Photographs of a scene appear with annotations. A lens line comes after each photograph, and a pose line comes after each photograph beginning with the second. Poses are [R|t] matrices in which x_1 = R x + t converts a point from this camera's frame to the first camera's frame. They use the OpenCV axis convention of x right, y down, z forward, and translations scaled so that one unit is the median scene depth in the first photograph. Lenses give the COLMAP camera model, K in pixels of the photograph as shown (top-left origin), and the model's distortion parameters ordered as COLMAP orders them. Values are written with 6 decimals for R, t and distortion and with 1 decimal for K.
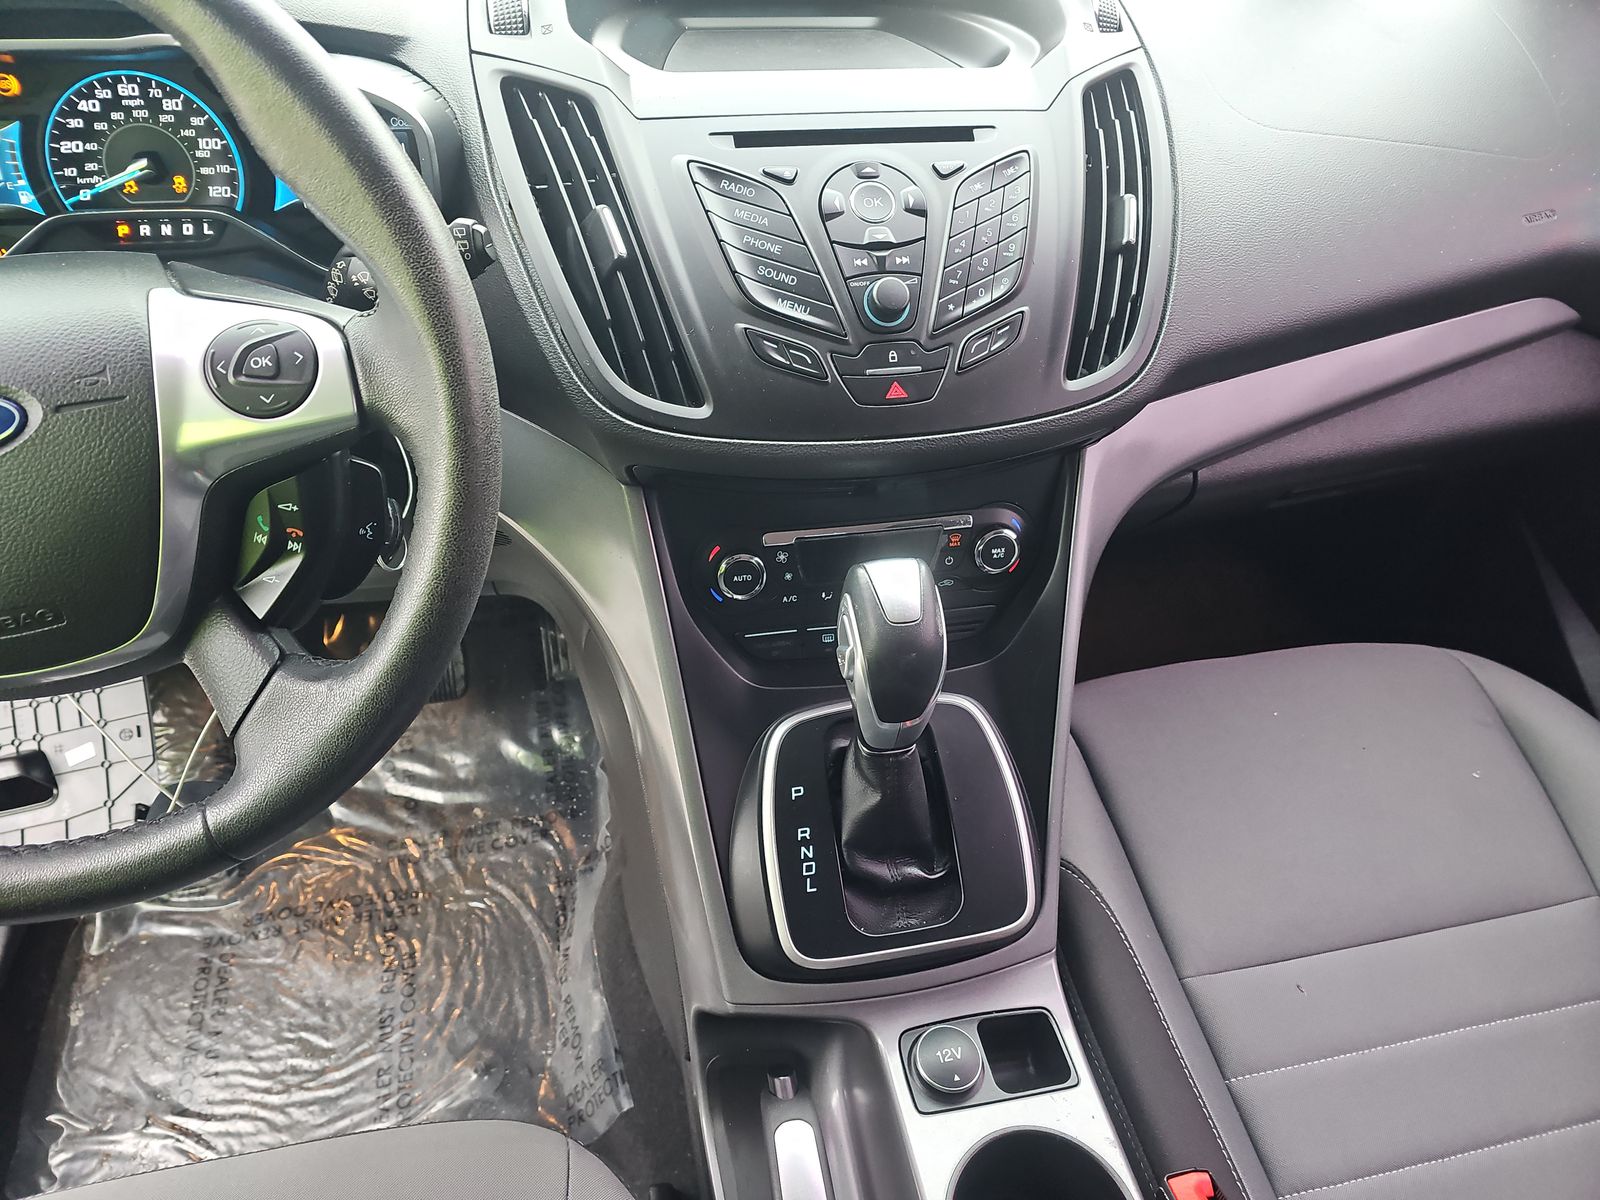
lens RADIAL K [[1081.7, 0, 762.6], [0, 1081.7, 603.7], [0, 0, 1]] dist [0.052405, -0.063498]
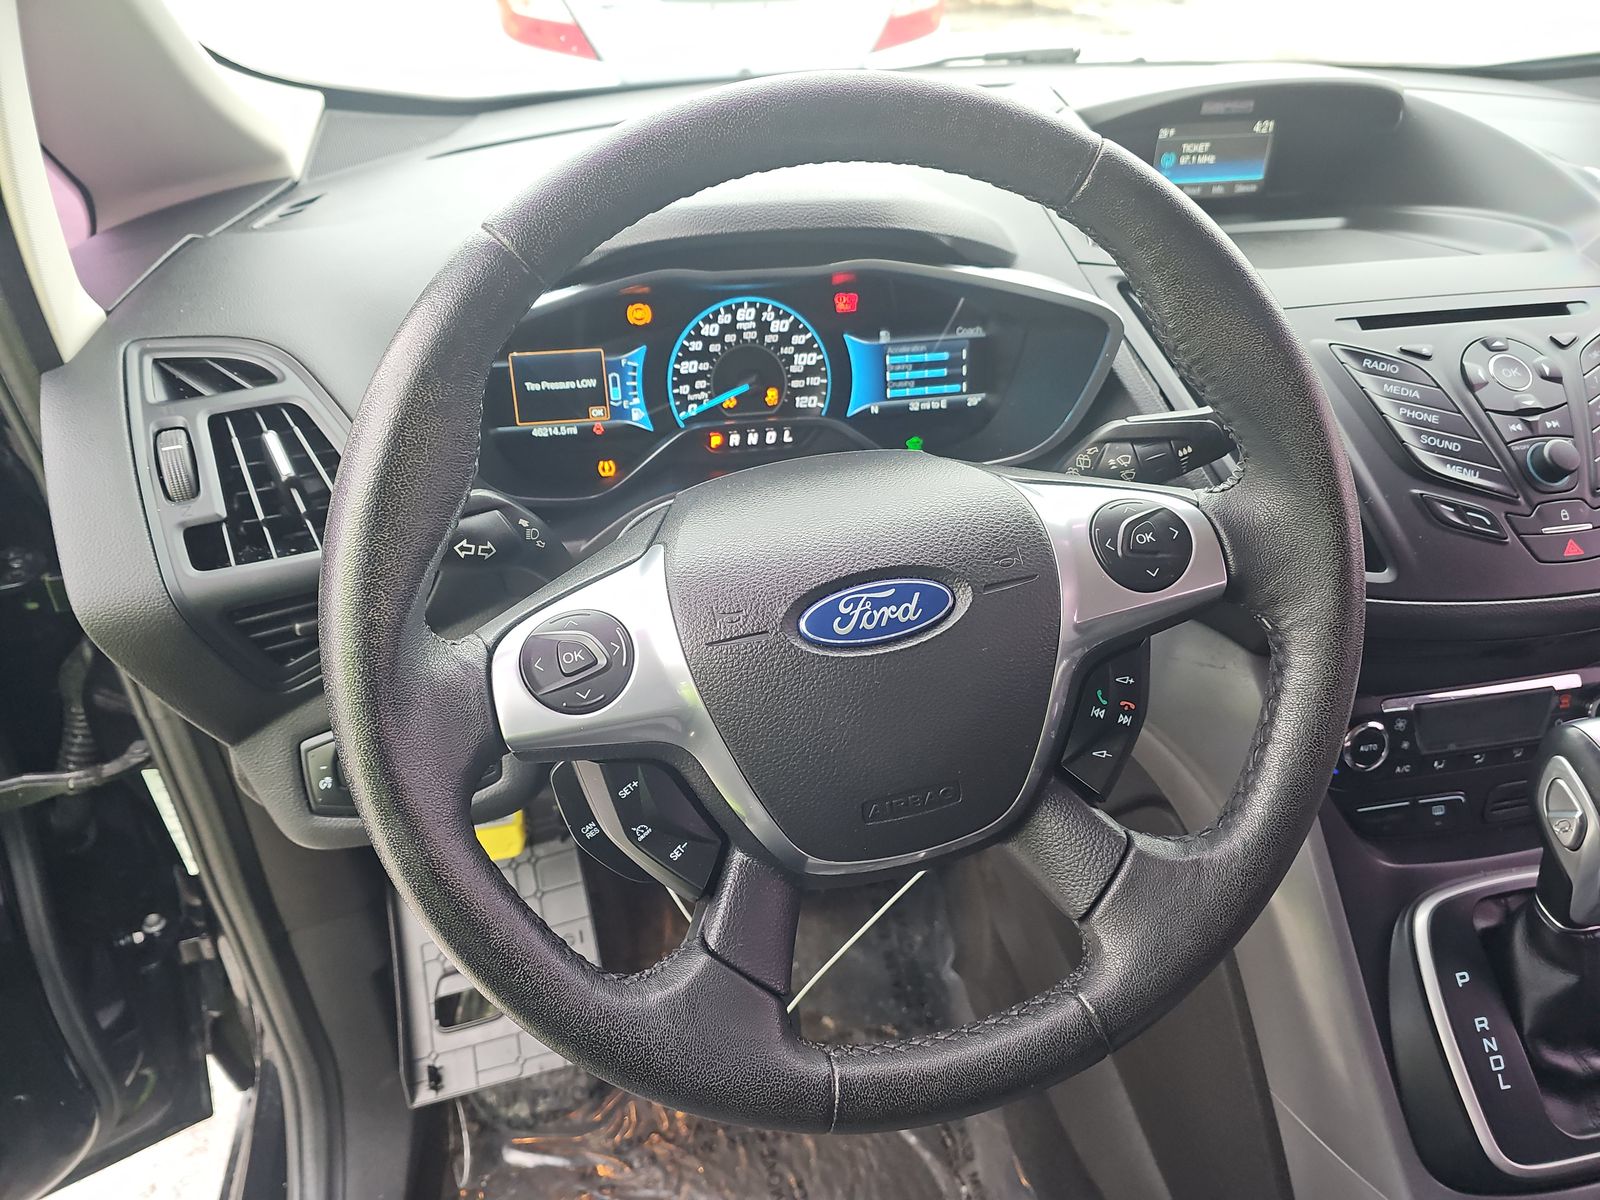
lens RADIAL K [[1081.7, 0, 762.6], [0, 1081.7, 603.7], [0, 0, 1]] dist [0.052405, -0.063498]
pose [[0.998229, -0.042019, -0.042116, -0.526489], [0.033633, 0.982517, -0.183108, 0.010311], [0.049074, 0.181367, 0.982190, -0.007521]]
